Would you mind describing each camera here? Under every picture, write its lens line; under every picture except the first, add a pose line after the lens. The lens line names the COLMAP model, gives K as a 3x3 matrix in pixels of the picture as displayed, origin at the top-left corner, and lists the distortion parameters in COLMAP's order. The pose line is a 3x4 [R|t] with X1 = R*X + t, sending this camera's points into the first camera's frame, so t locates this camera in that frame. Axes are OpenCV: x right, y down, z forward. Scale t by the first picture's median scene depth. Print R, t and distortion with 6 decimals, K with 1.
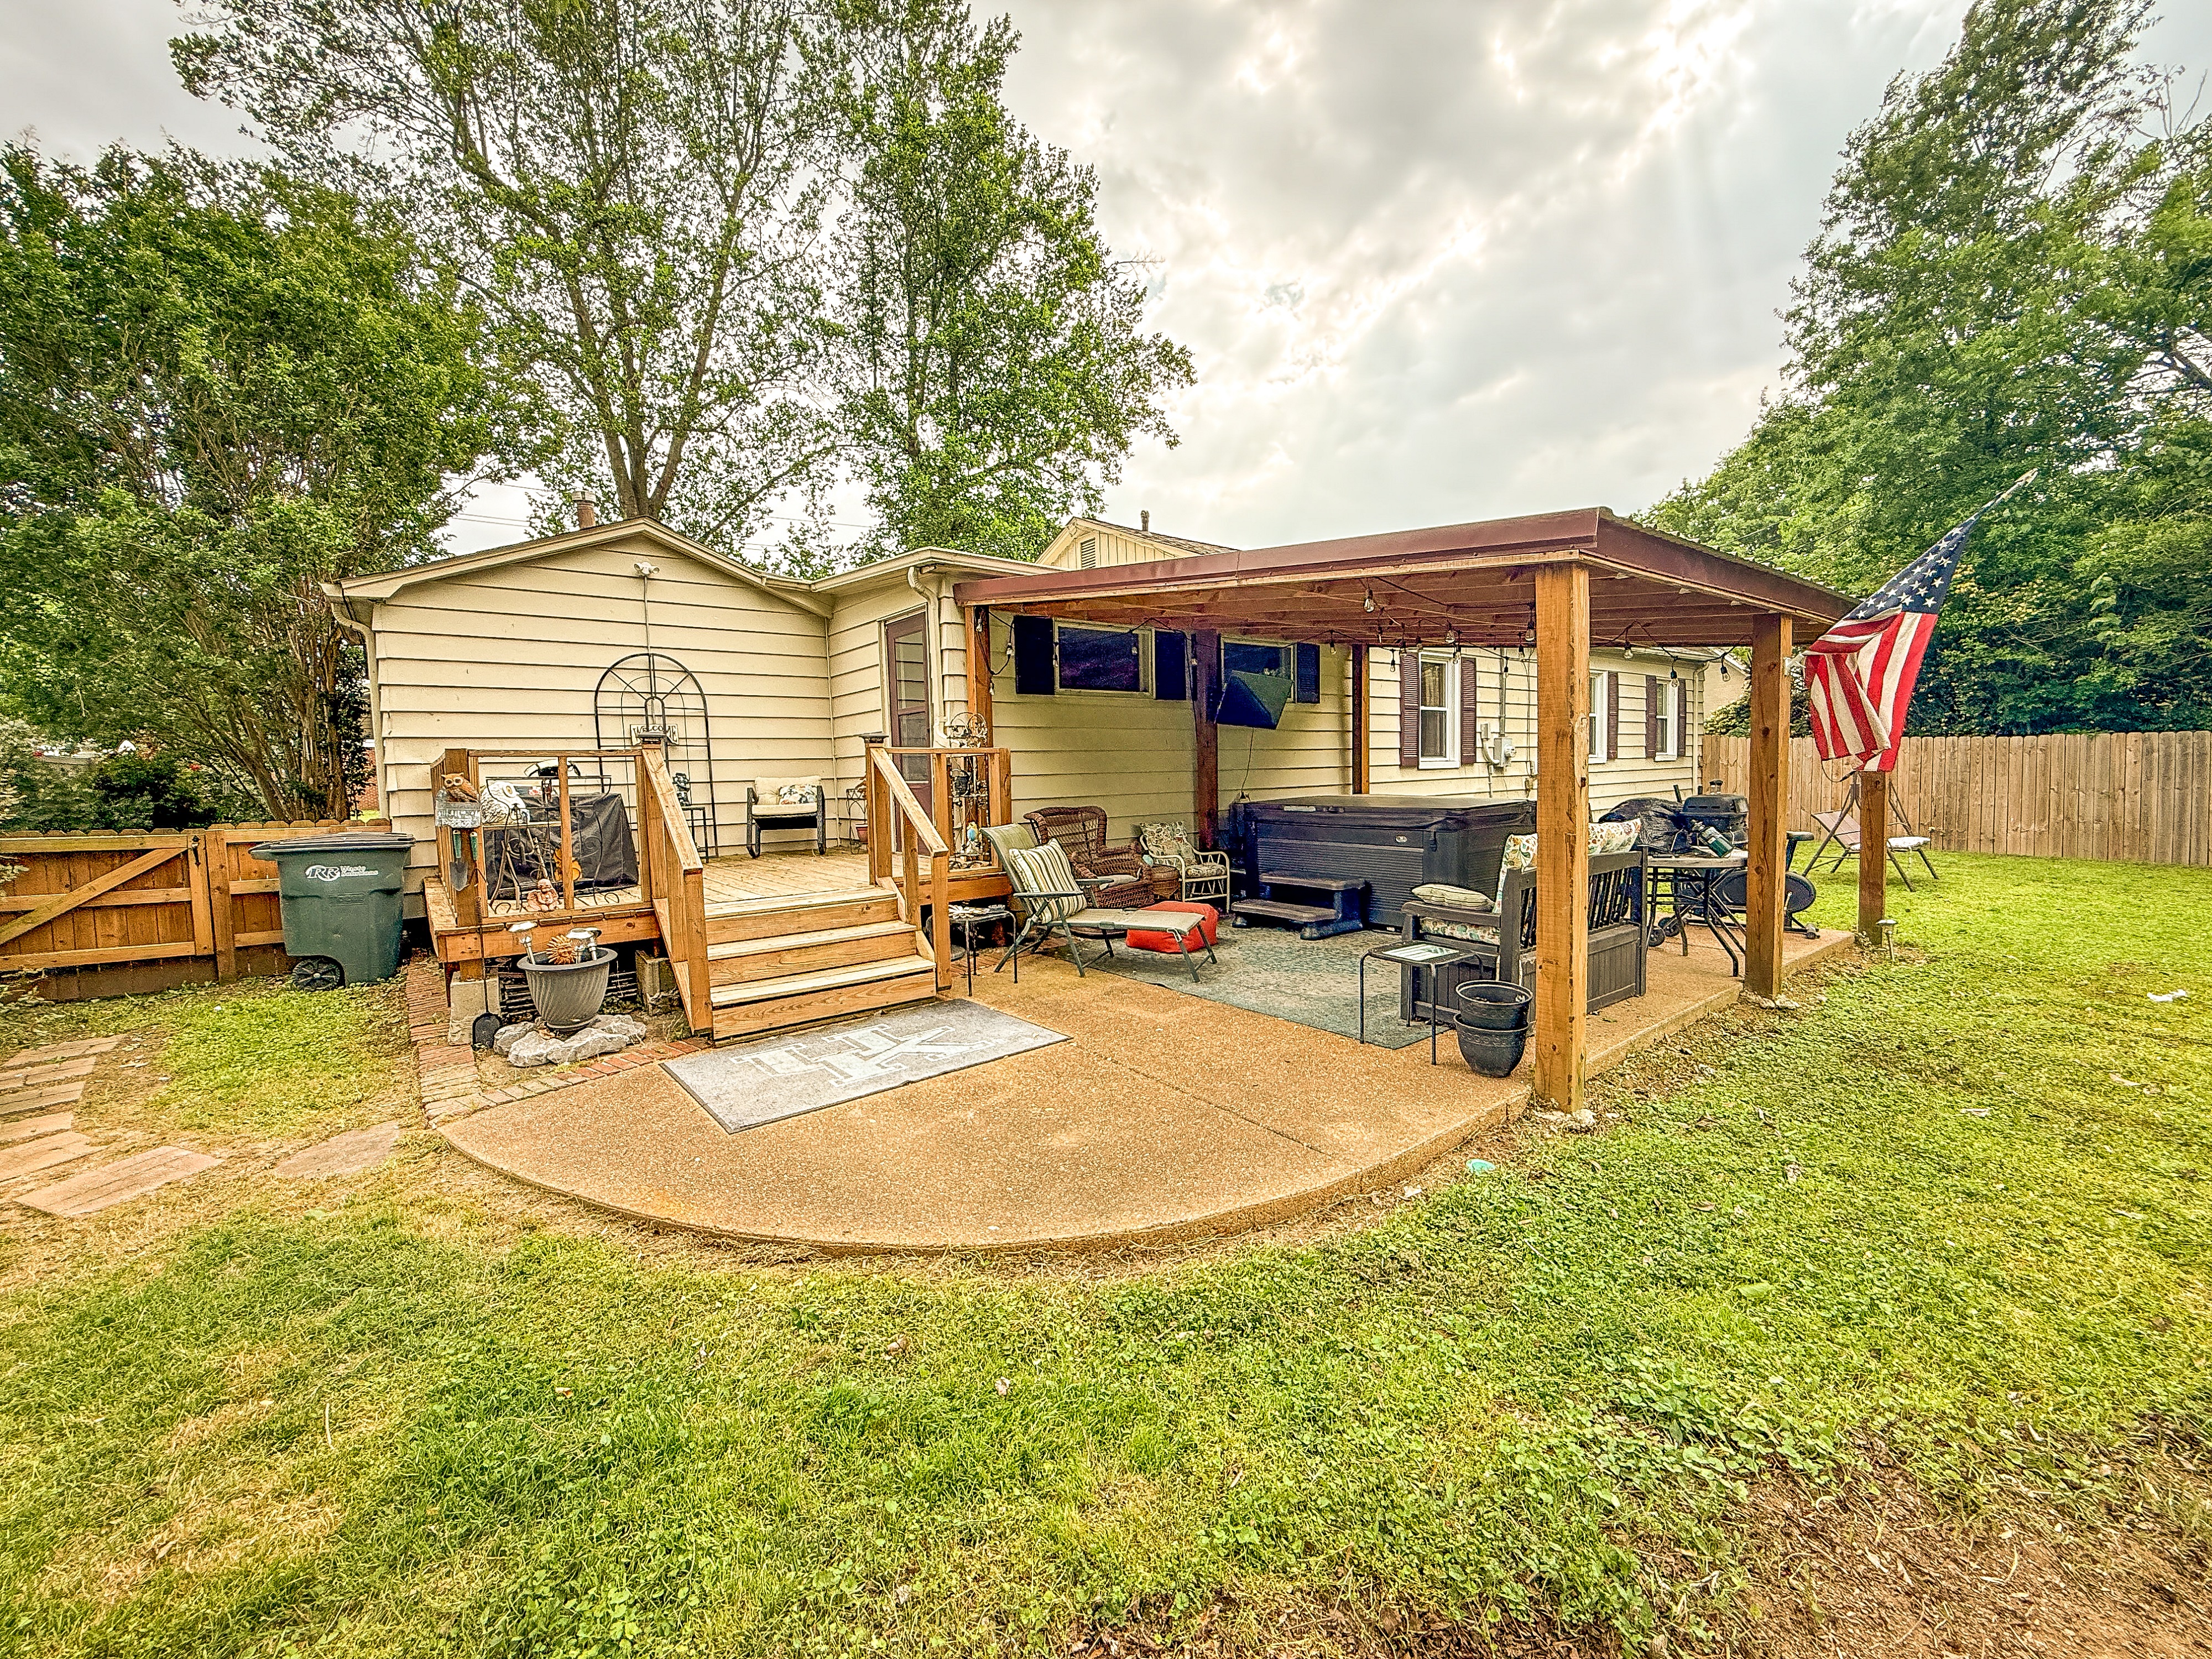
lens RADIAL K [[883.0, 0, 1102.0], [0, 883.0, 834.0], [0, 0, 1]] dist [-0.001322, 0.000089]
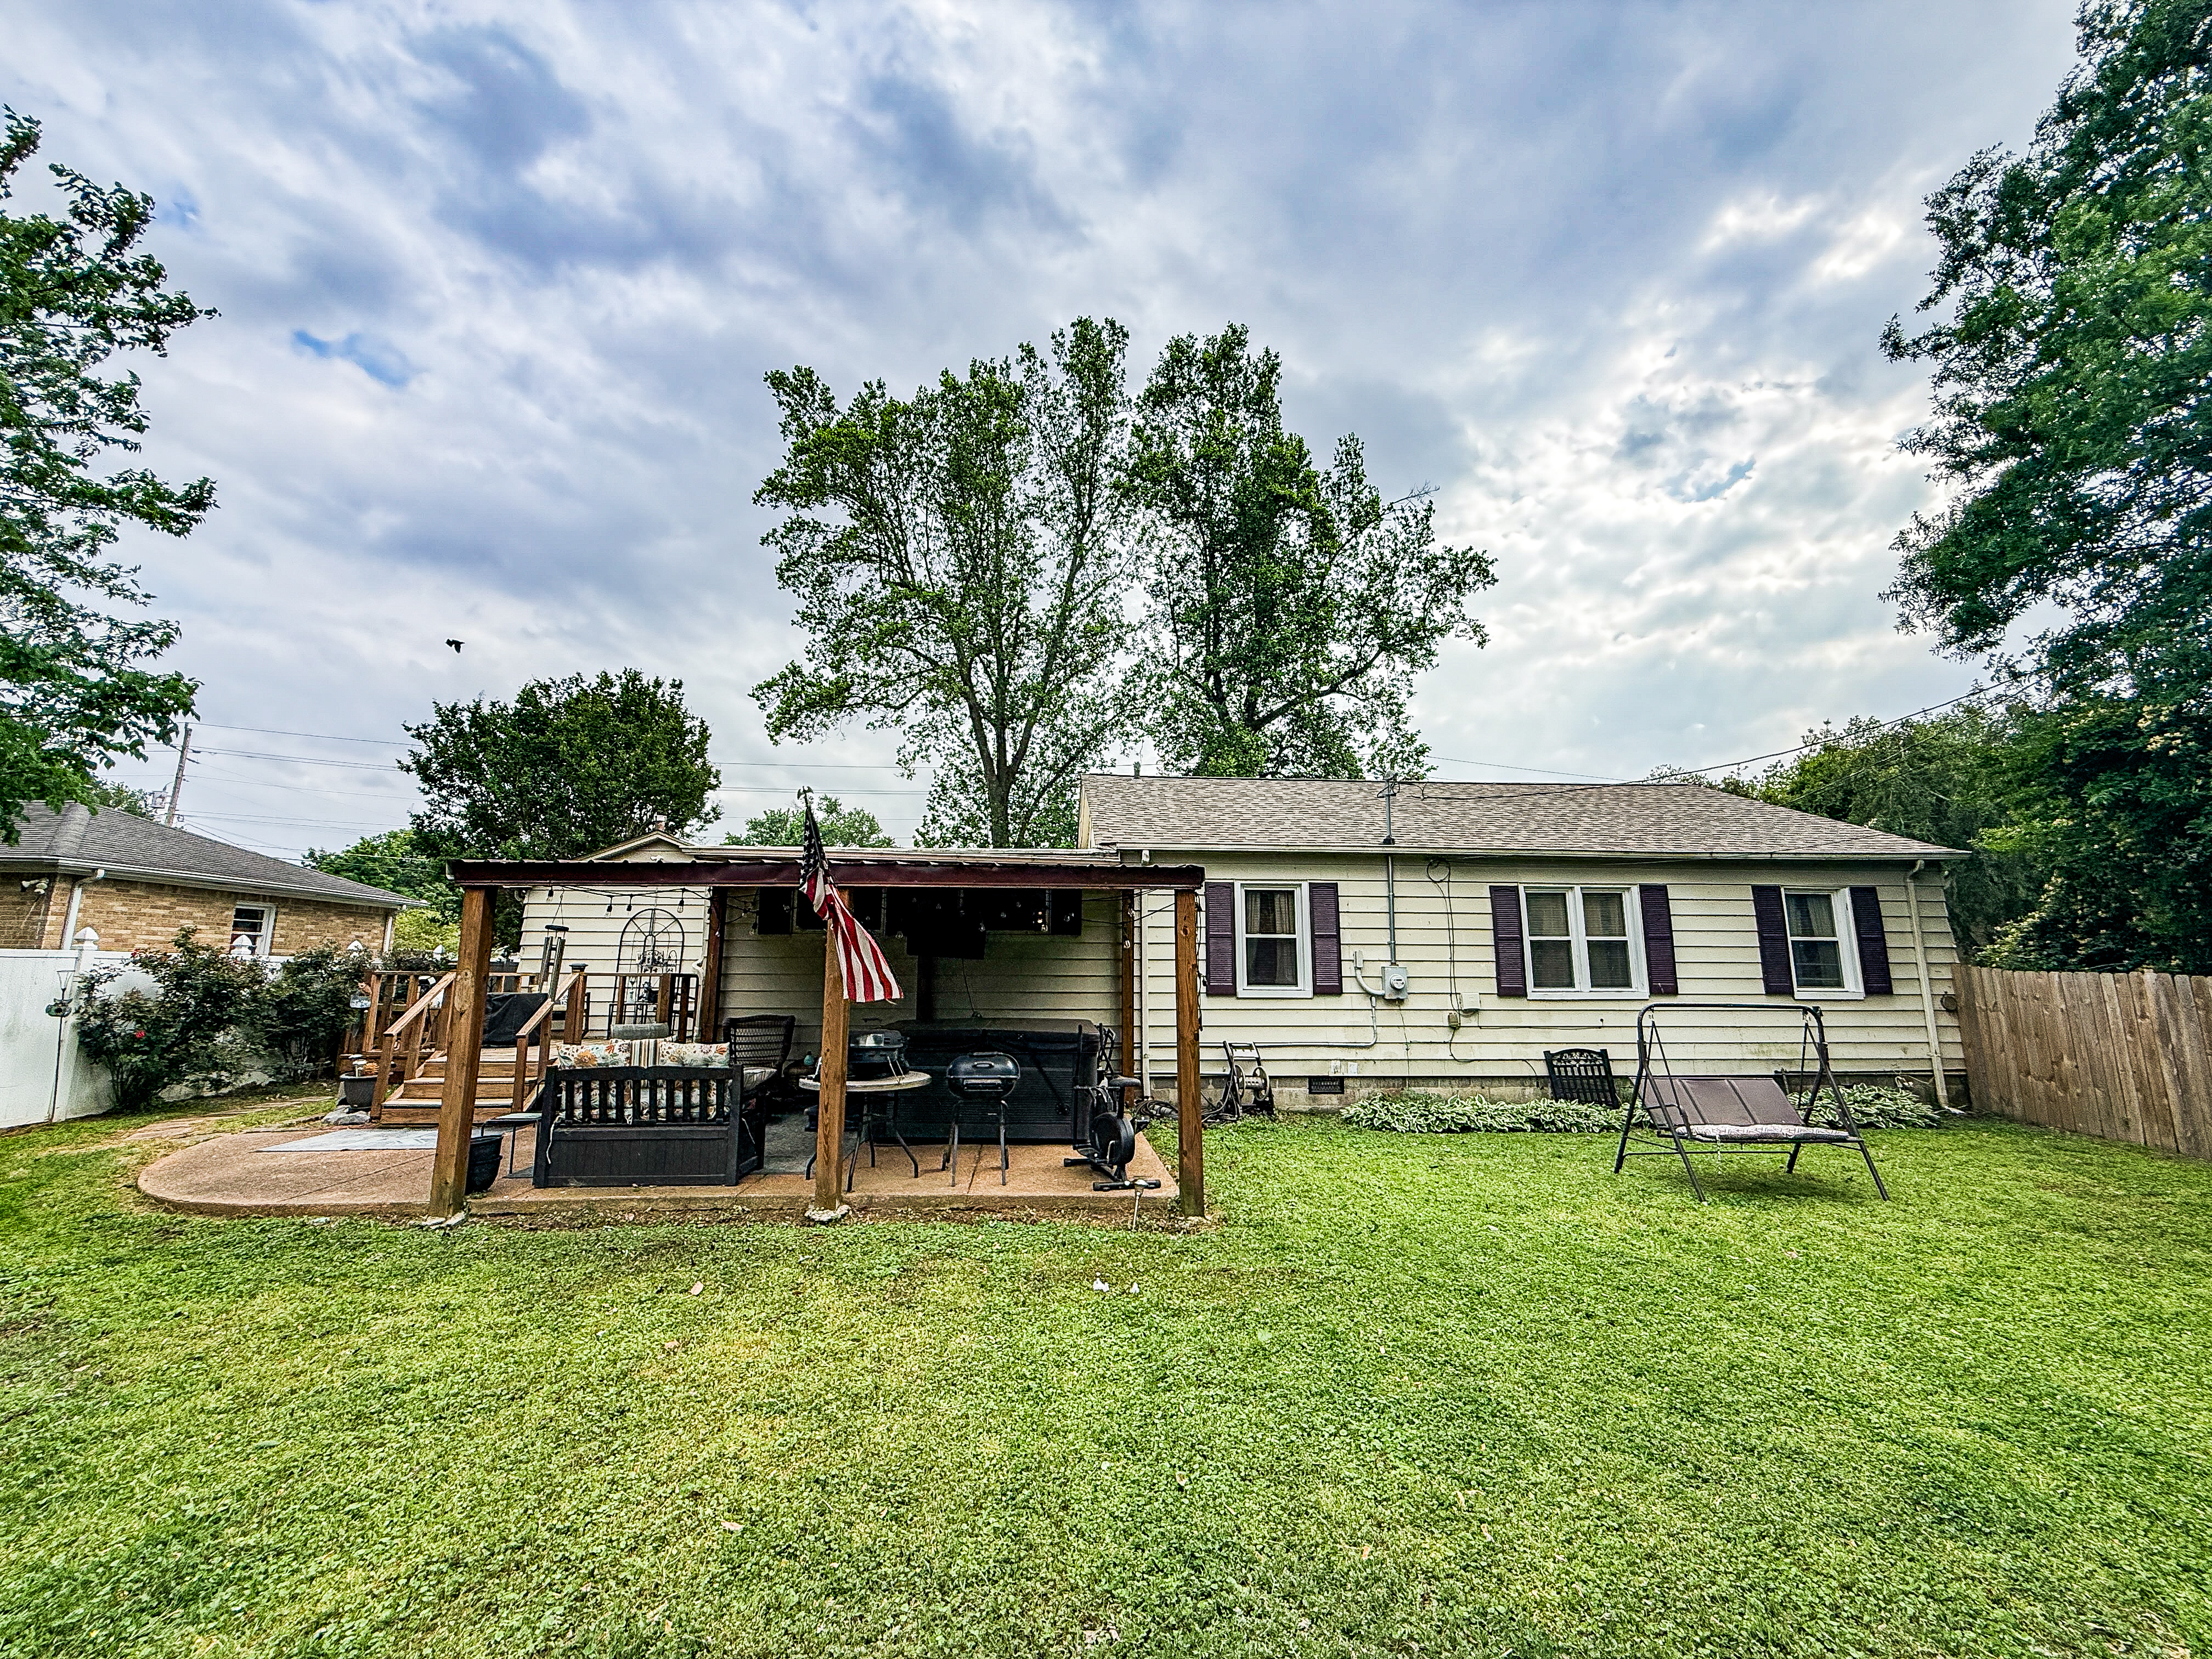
lens RADIAL K [[883.0, 0, 1102.0], [0, 883.0, 834.0], [0, 0, 1]] dist [-0.001322, 0.000089]
pose [[0.827476, -0.059727, -0.558315, 1.083457], [-0.064383, 0.977676, -0.200010, -0.061180], [0.557797, 0.201449, 0.805159, 0.100463]]
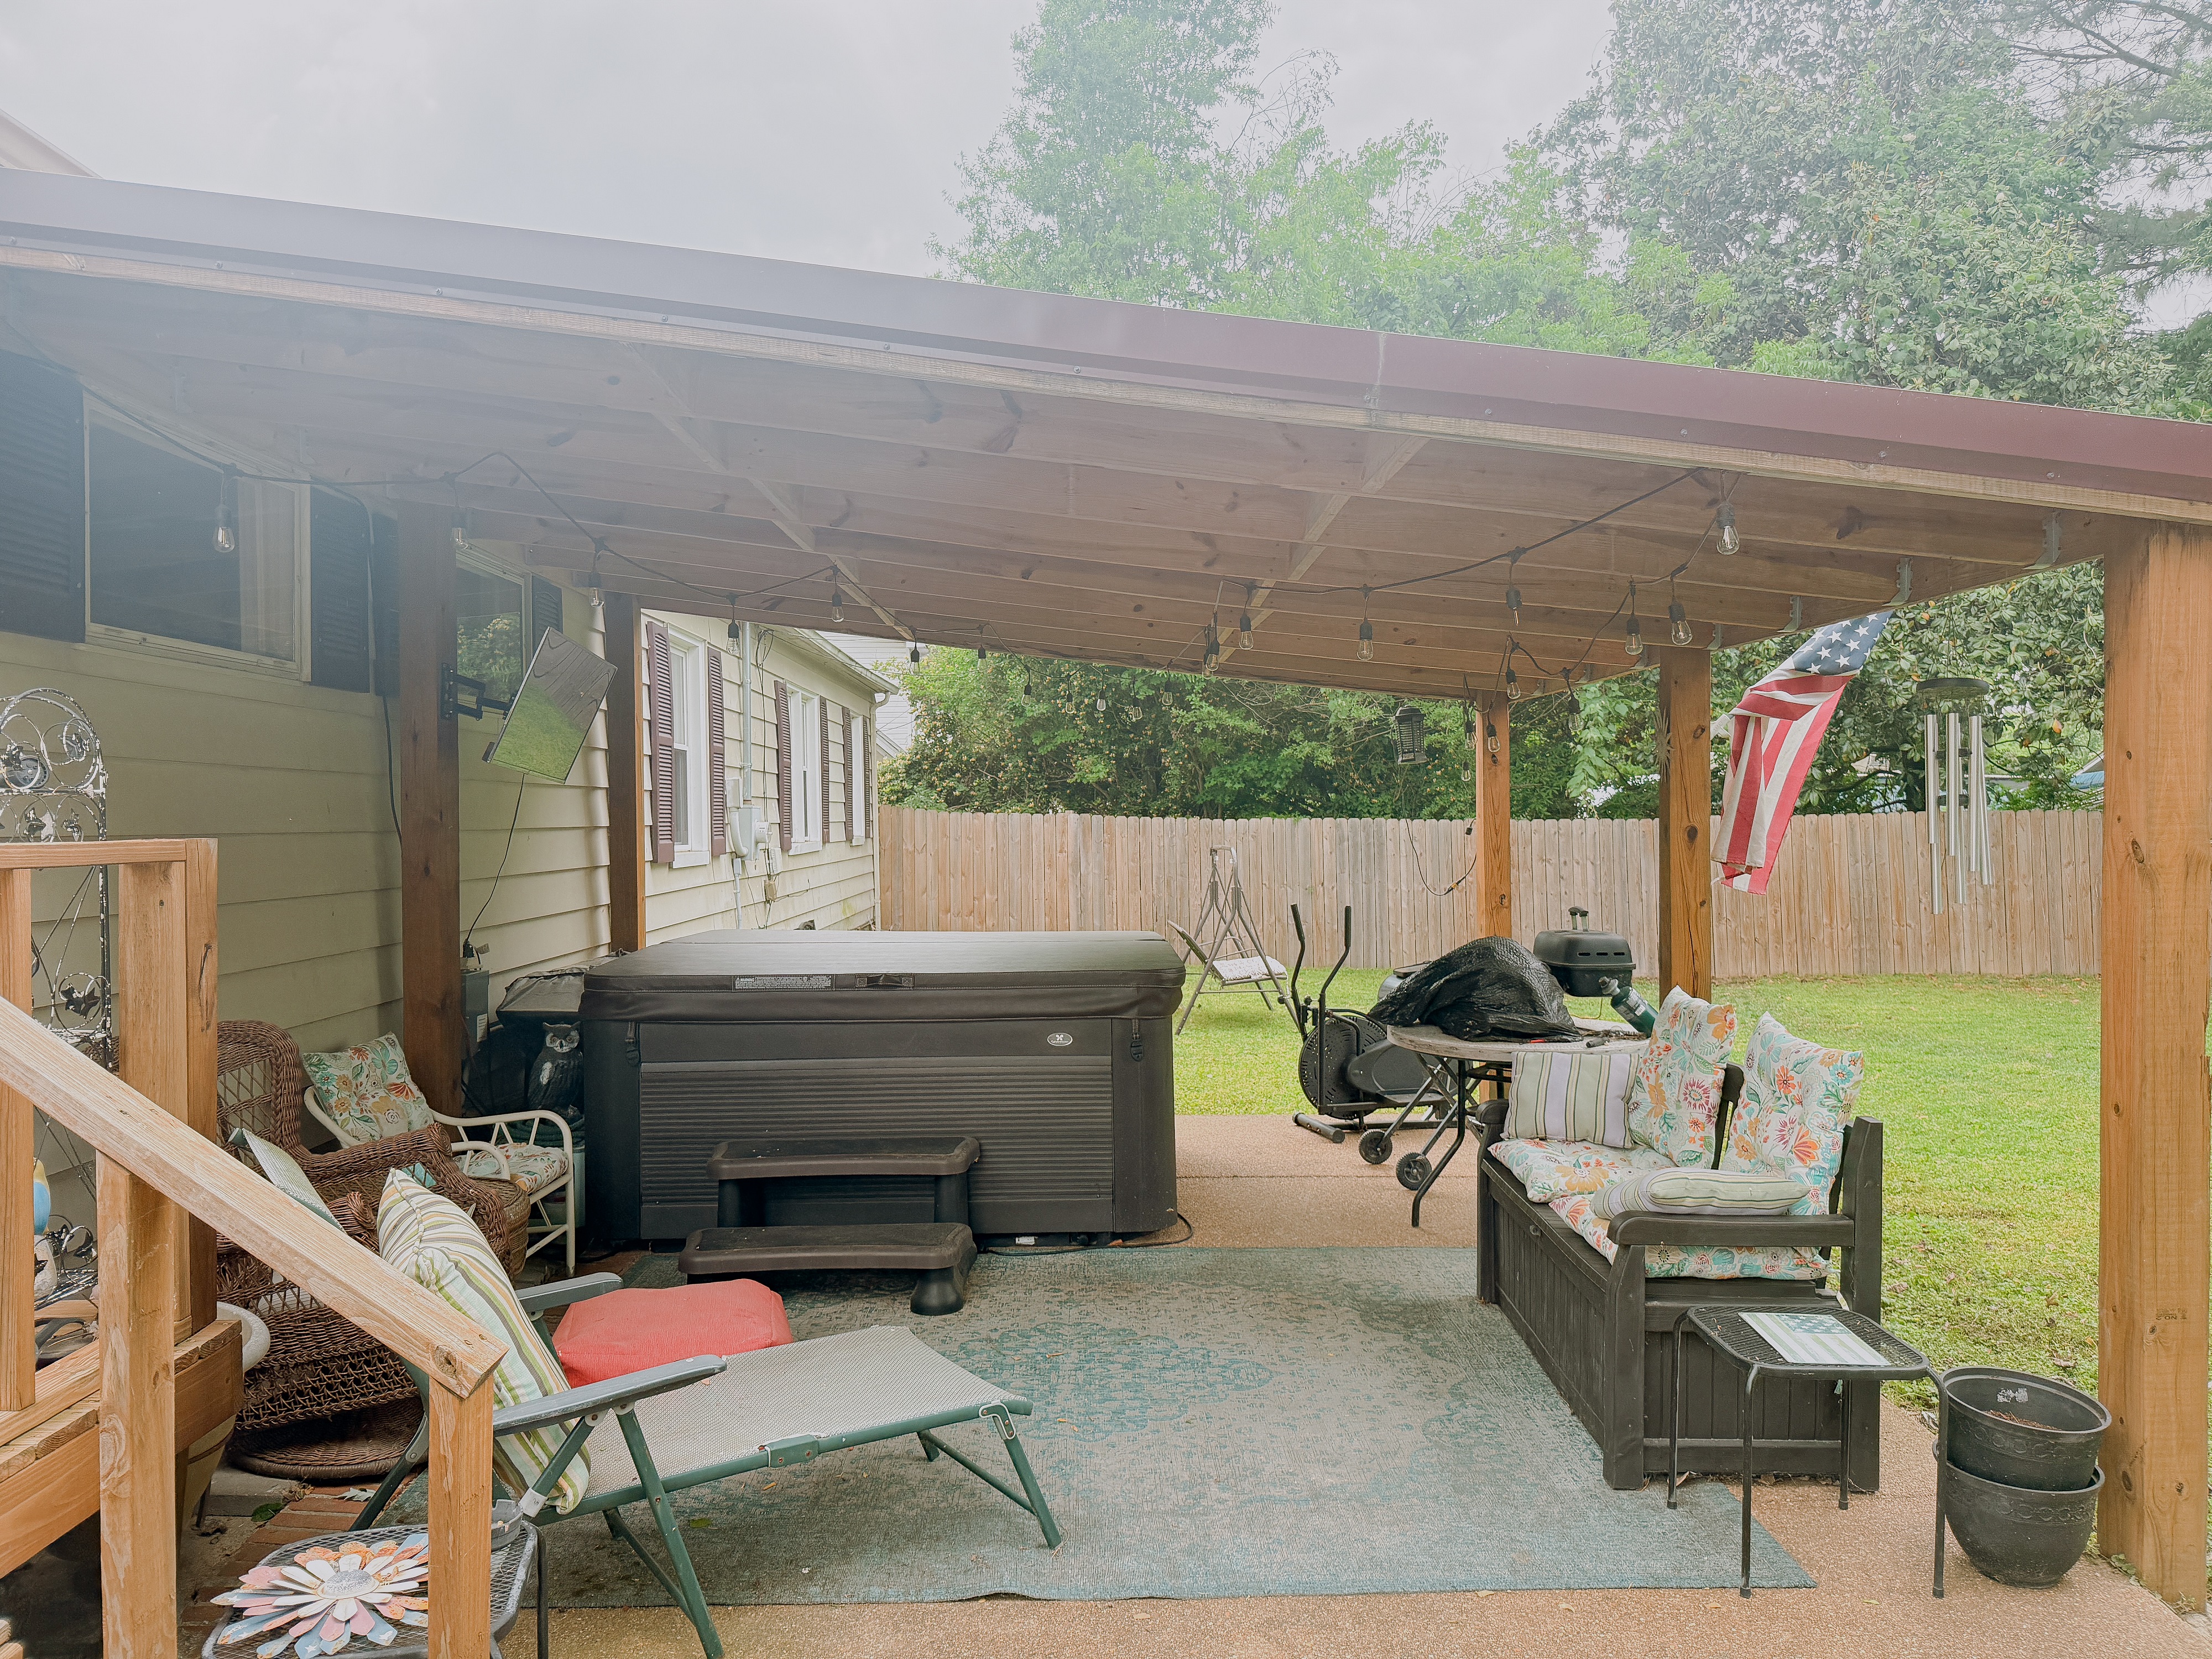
lens RADIAL K [[1569.2, 0, 1106.0], [0, 1569.2, 829.5], [0, 0, 1]] dist [0.000275, -0.000879]
pose [[0.599583, 0.013121, 0.800205, -0.247218], [0.051194, 0.997189, -0.054710, -0.048718], [-0.798674, 0.073769, 0.597226, 0.403378]]
